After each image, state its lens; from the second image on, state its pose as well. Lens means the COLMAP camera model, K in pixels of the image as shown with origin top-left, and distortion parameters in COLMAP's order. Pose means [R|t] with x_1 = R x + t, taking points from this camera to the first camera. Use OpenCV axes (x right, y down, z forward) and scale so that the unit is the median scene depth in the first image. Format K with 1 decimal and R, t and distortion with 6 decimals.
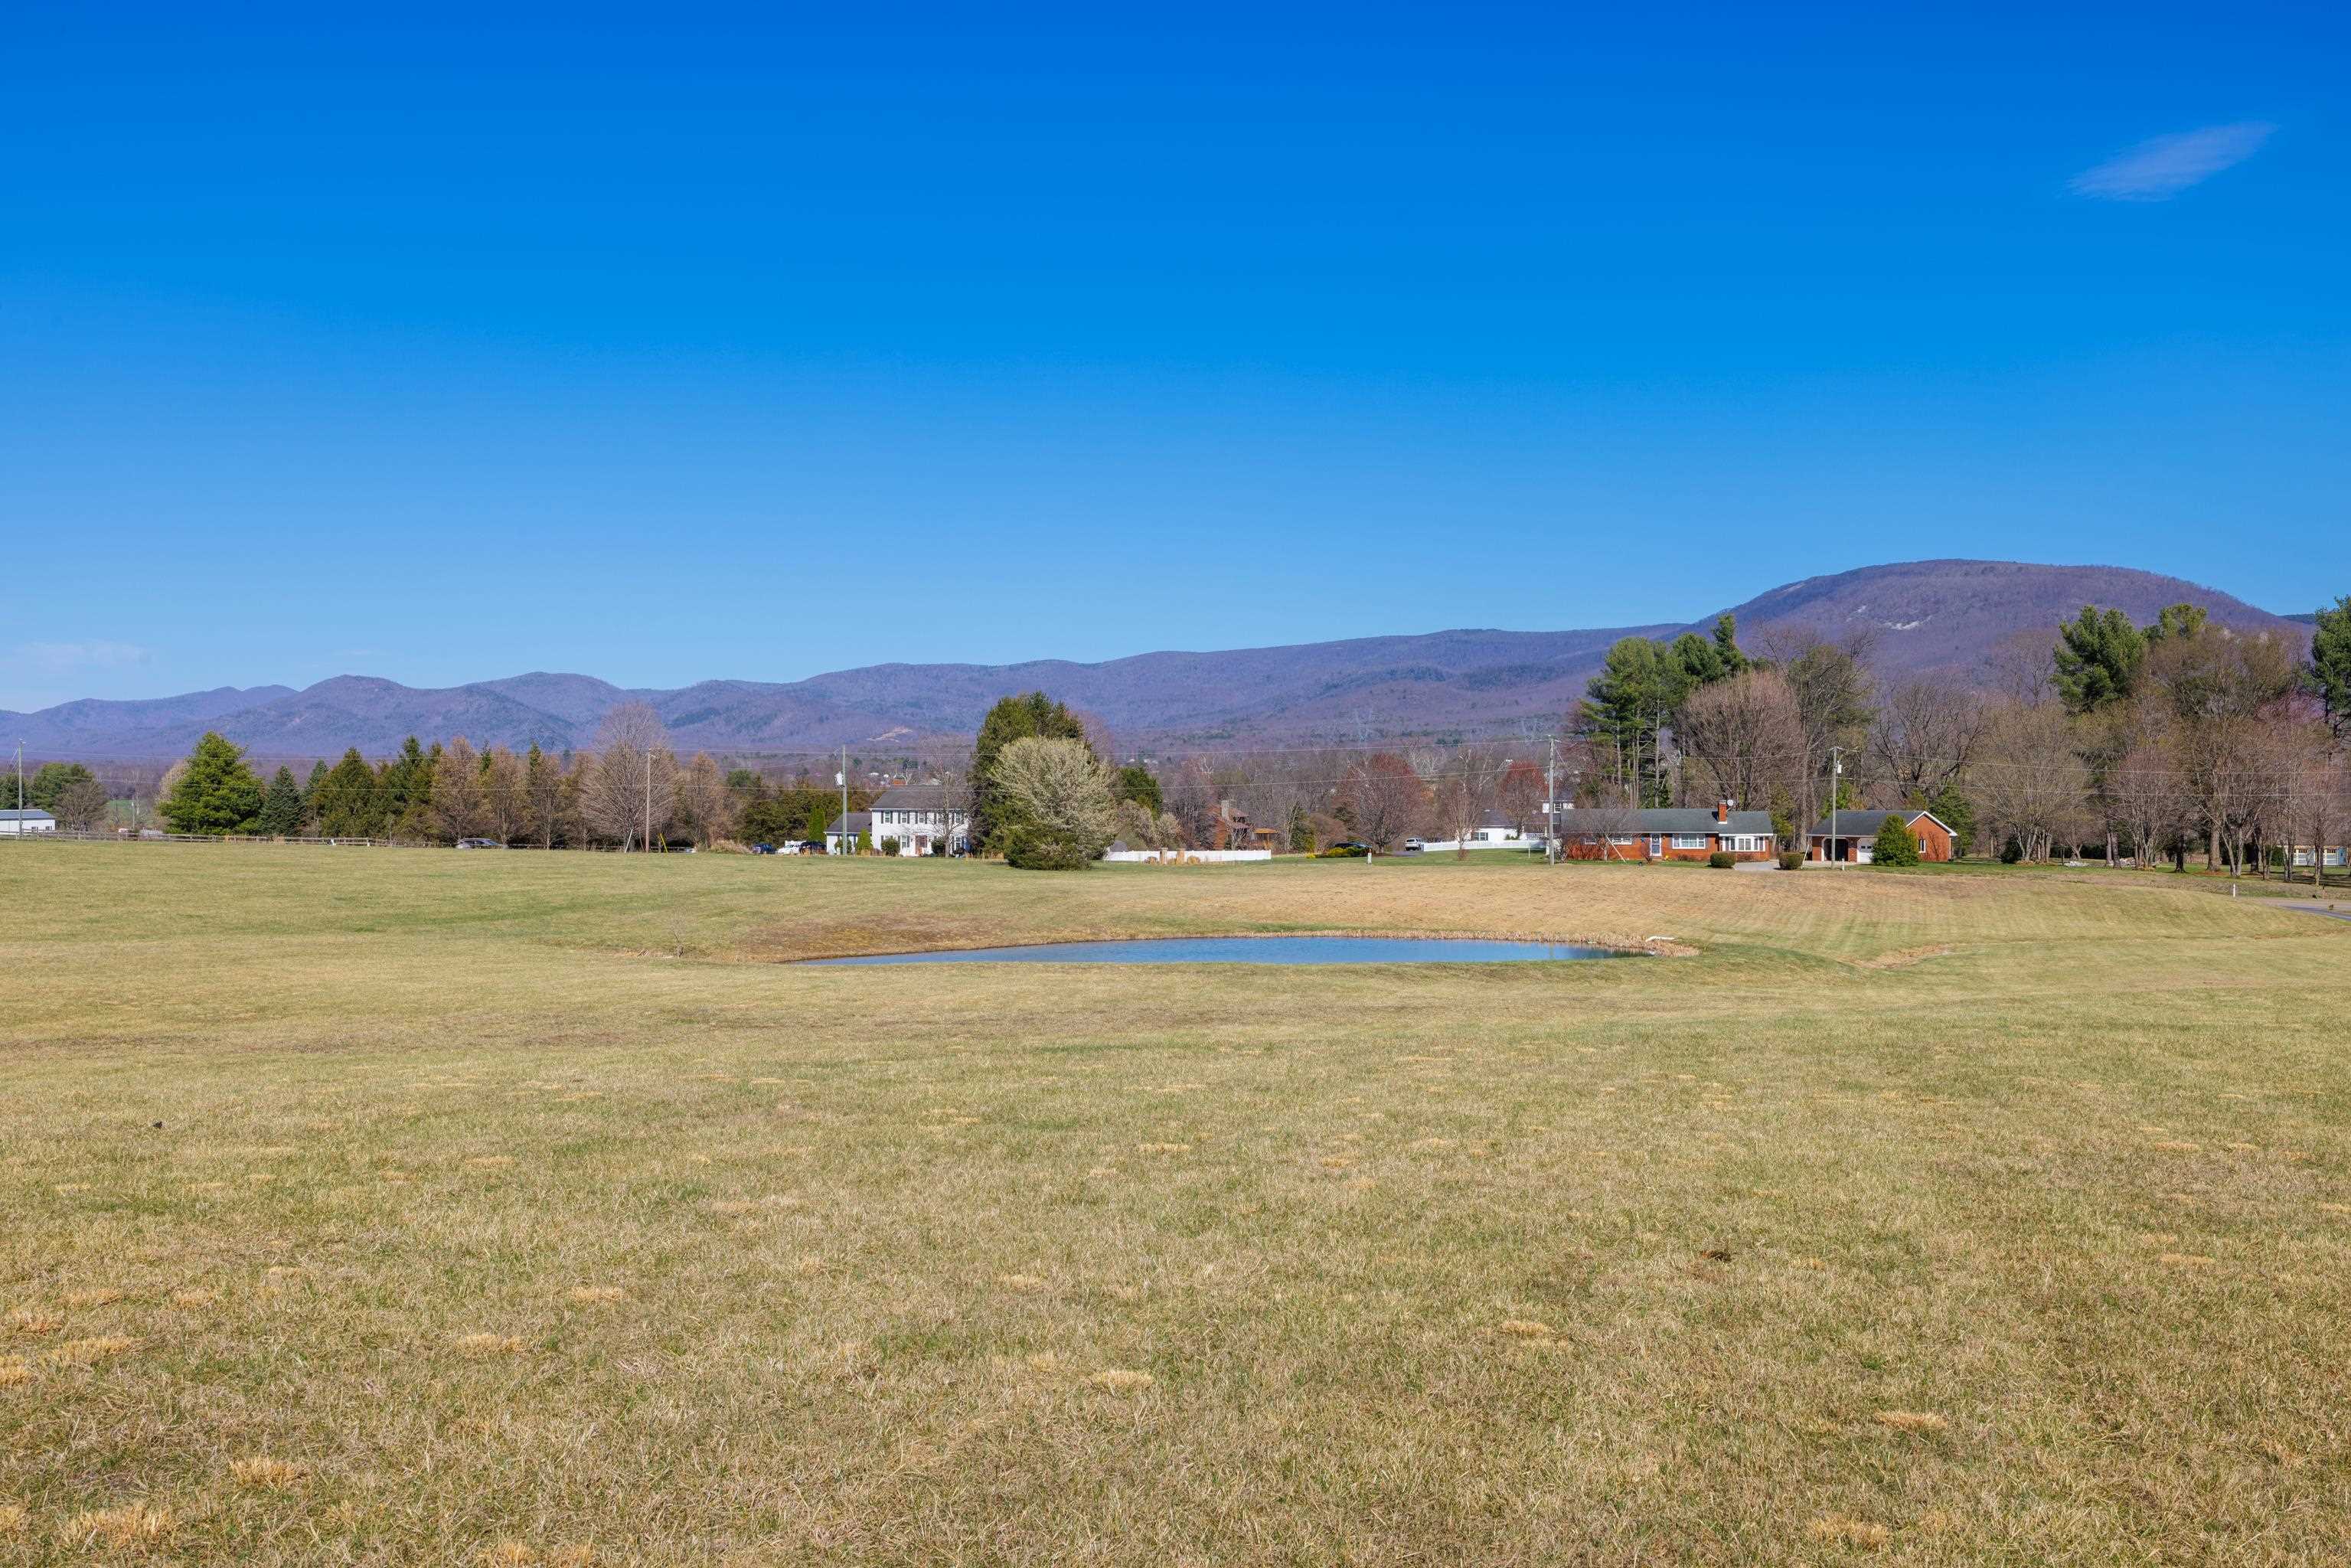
lens RADIAL K [[2283.9, 0, 1164.2], [0, 2283.9, 779.1], [0, 0, 1]] dist [-0.013526, 0.000000]
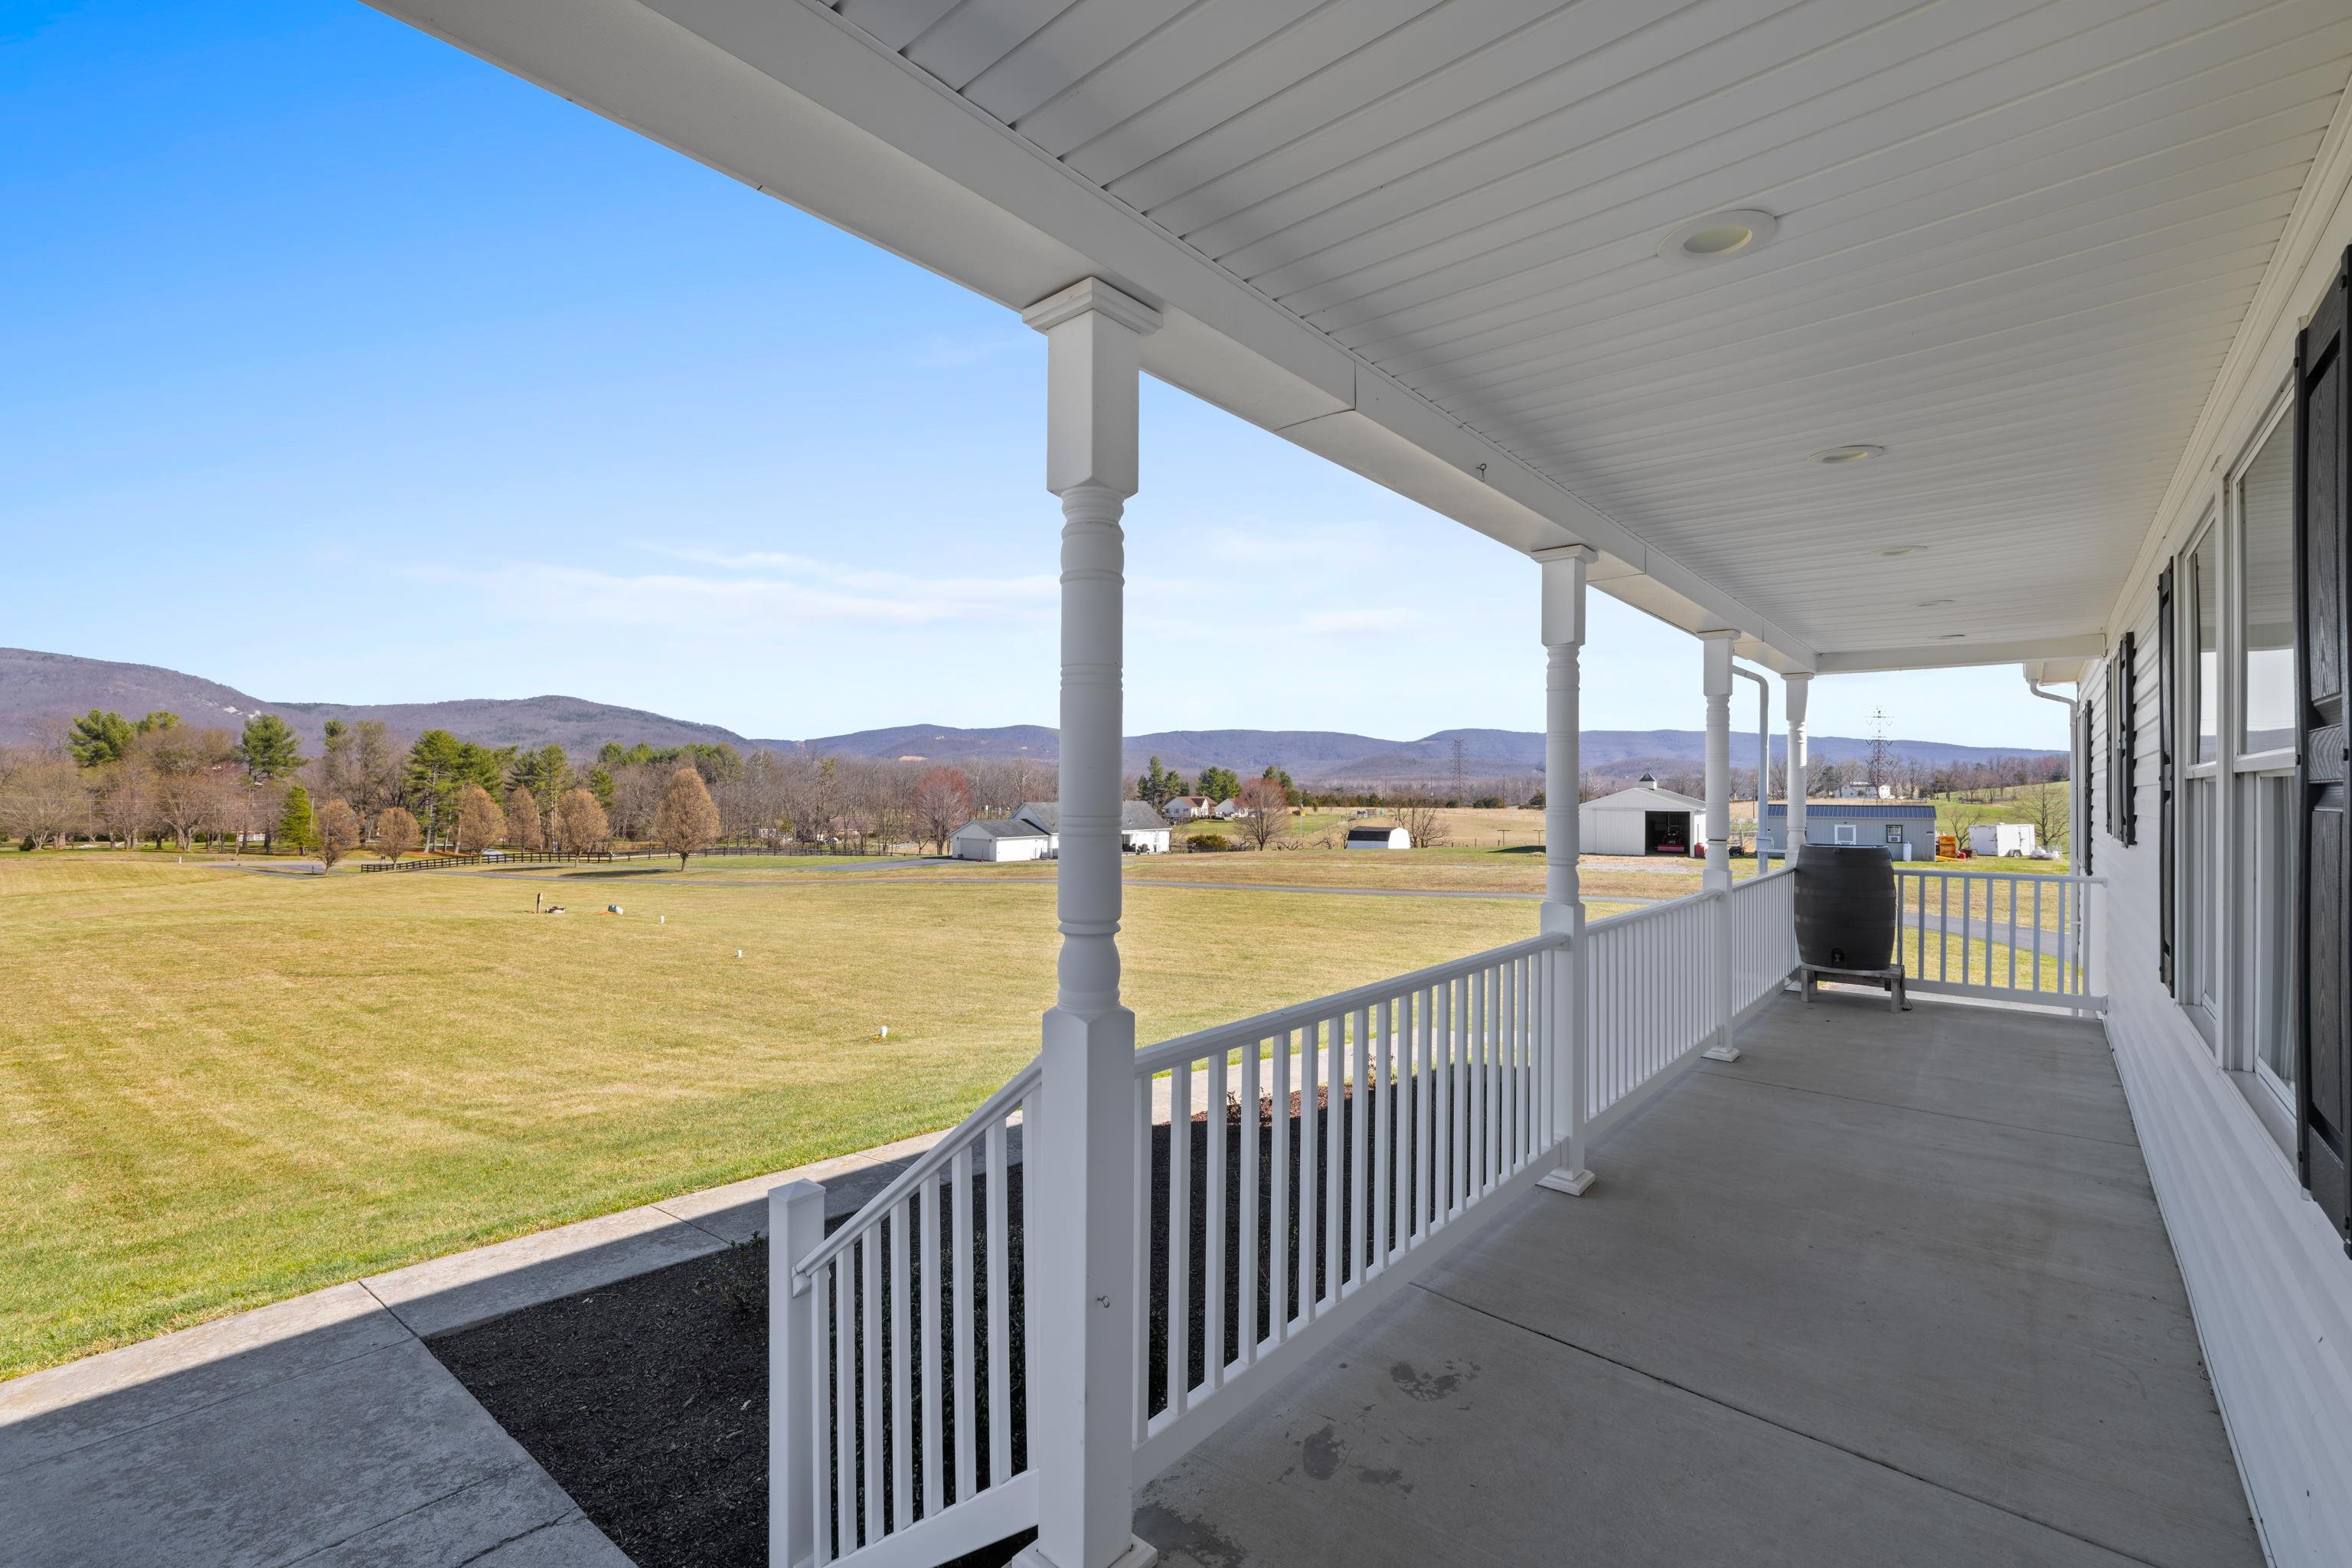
lens RADIAL K [[991.6, 0, 1167.0], [0, 991.6, 779.9], [0, 0, 1]] dist [0.003180, 0.000478]
pose [[0.370137, 0.014871, 0.928858, -0.028021], [-0.005717, 0.999889, -0.013730, -0.012438], [-0.928960, -0.000228, 0.370181, -0.124490]]
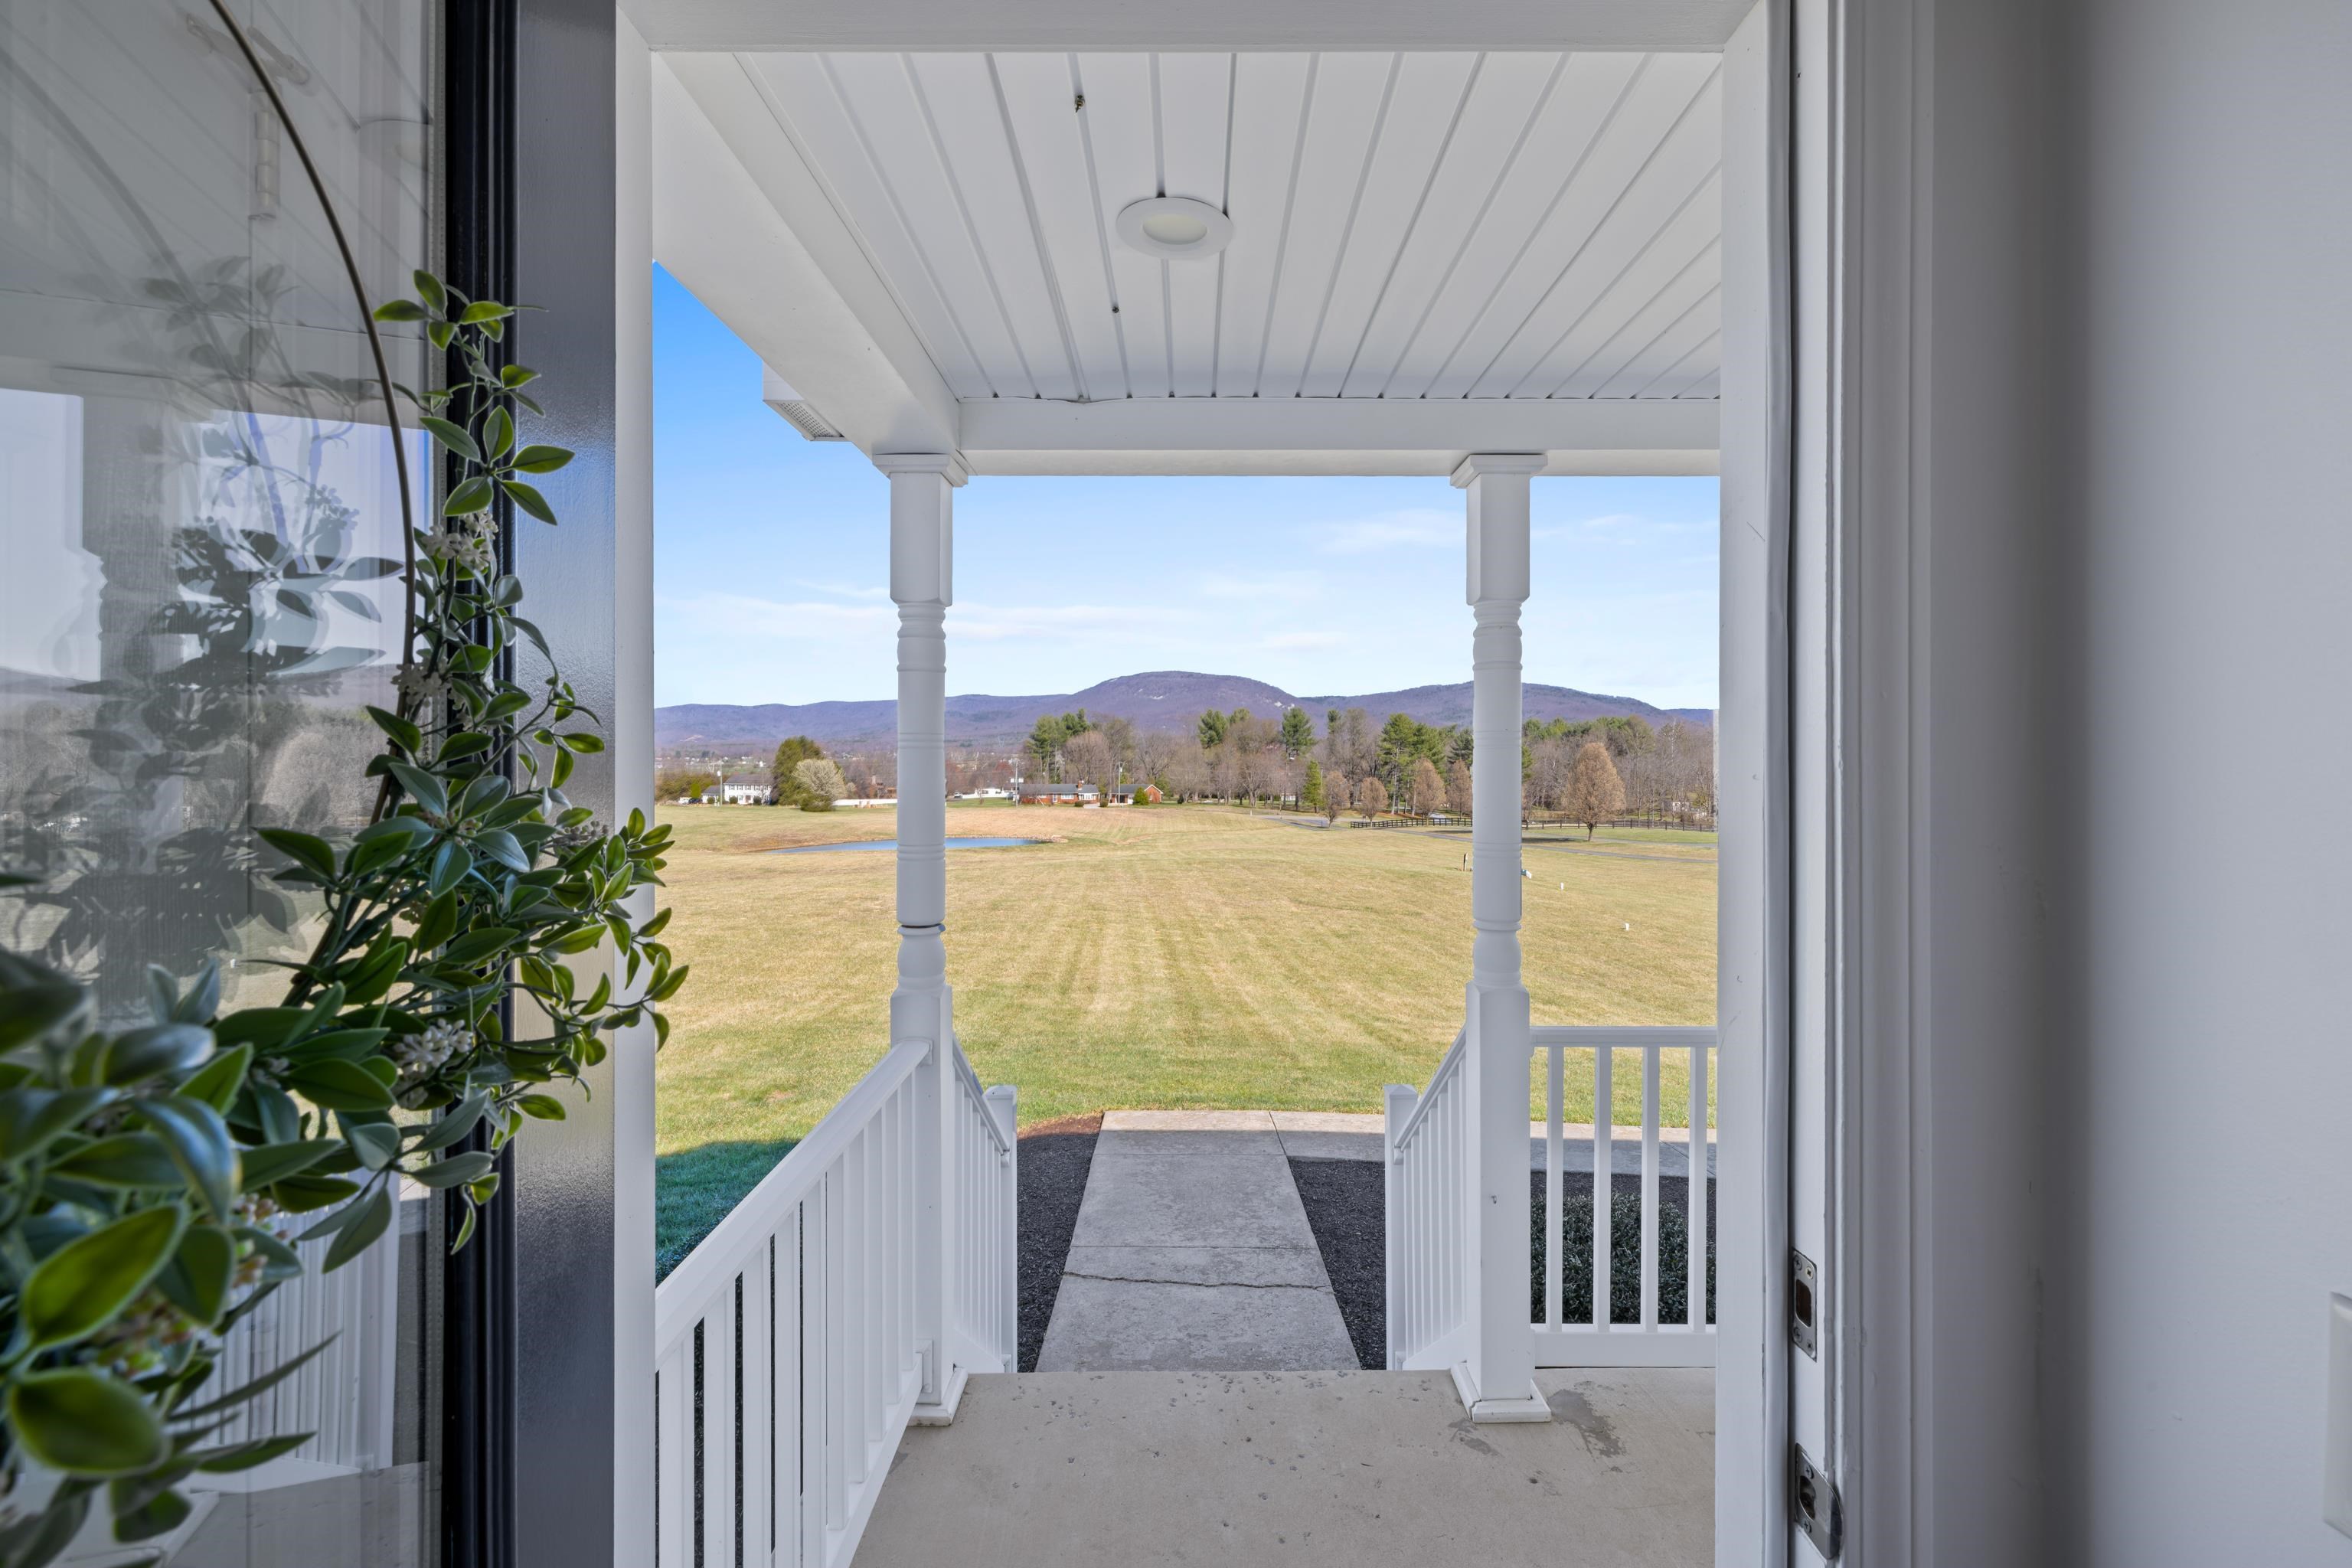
lens RADIAL K [[991.6, 0, 1186.7], [0, 991.6, 761.3], [0, 0, 1]] dist [0.003180, 0.000478]
pose [[0.941458, 0.002822, 0.337118, -0.027639], [-0.003032, 0.999995, 0.000095, -0.013102], [-0.337116, -0.001112, 0.941462, -0.129643]]
